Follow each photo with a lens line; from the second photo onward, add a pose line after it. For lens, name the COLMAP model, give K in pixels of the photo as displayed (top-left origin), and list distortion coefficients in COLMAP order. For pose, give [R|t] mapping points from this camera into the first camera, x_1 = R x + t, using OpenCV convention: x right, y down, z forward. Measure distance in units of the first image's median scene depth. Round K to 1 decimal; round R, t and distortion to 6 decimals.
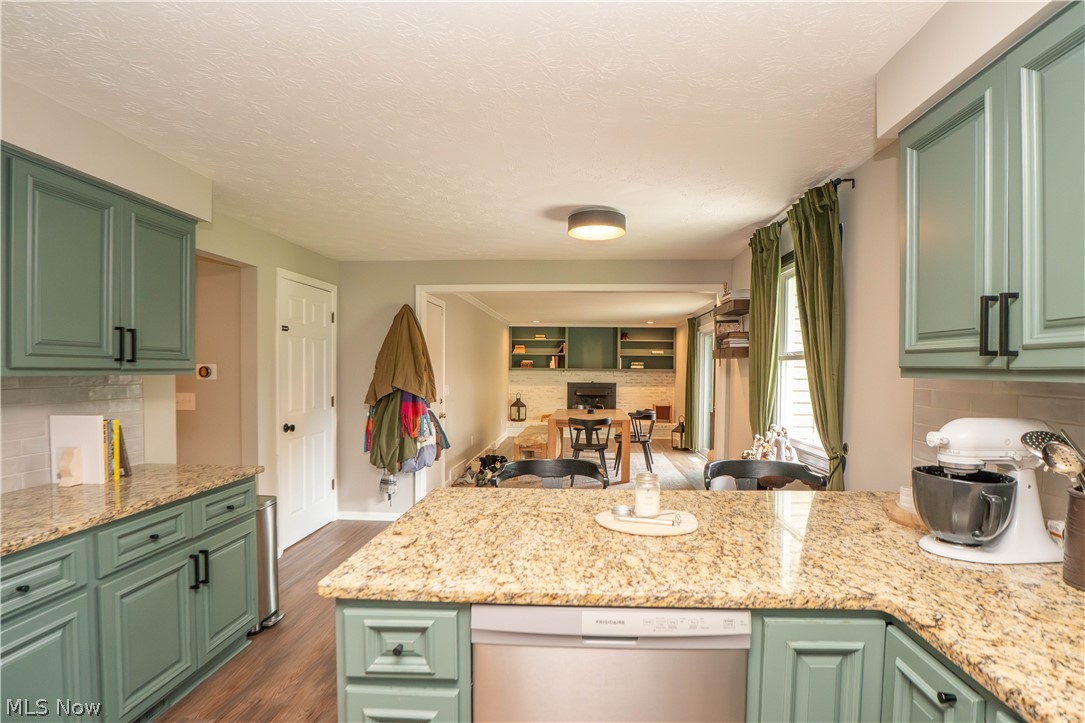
lens RADIAL K [[550.7, 0, 548.1], [0, 550.7, 390.2], [0, 0, 1]] dist [-0.036708, 0.002179]
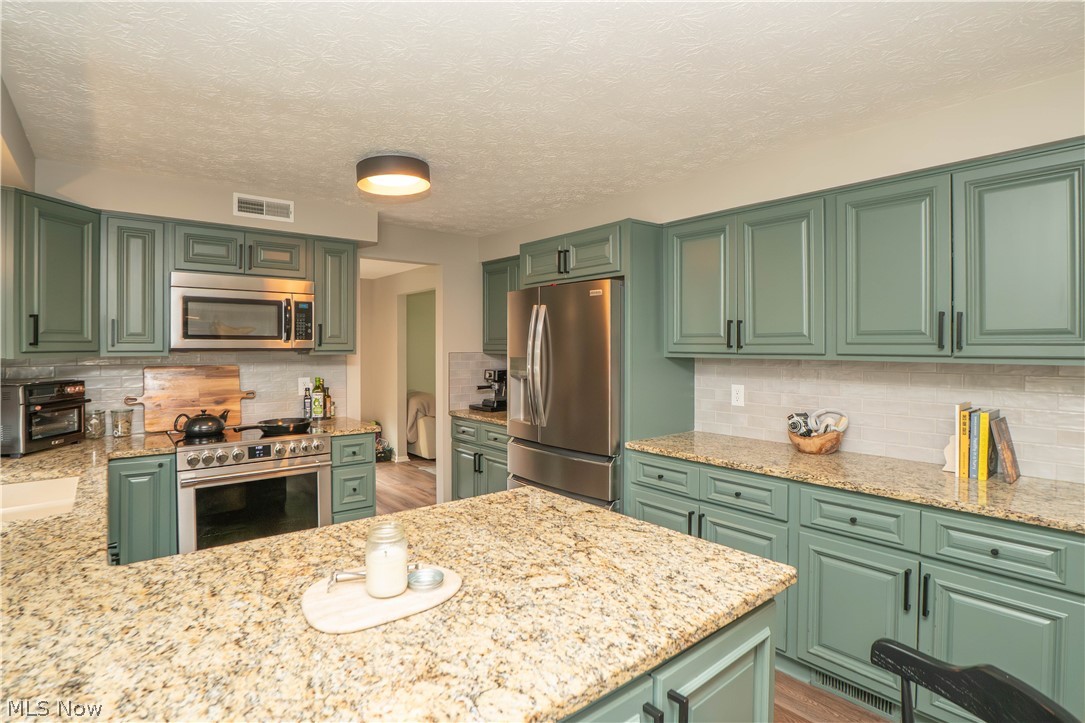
lens RADIAL K [[550.7, 0, 532.4], [0, 550.7, 352.4], [0, 0, 1]] dist [-0.036708, 0.002179]
pose [[-0.749672, -0.000173, -0.661809, 0.334046], [-0.028191, 0.999101, 0.031672, -0.049212], [0.661209, 0.042401, -0.749003, 1.117071]]
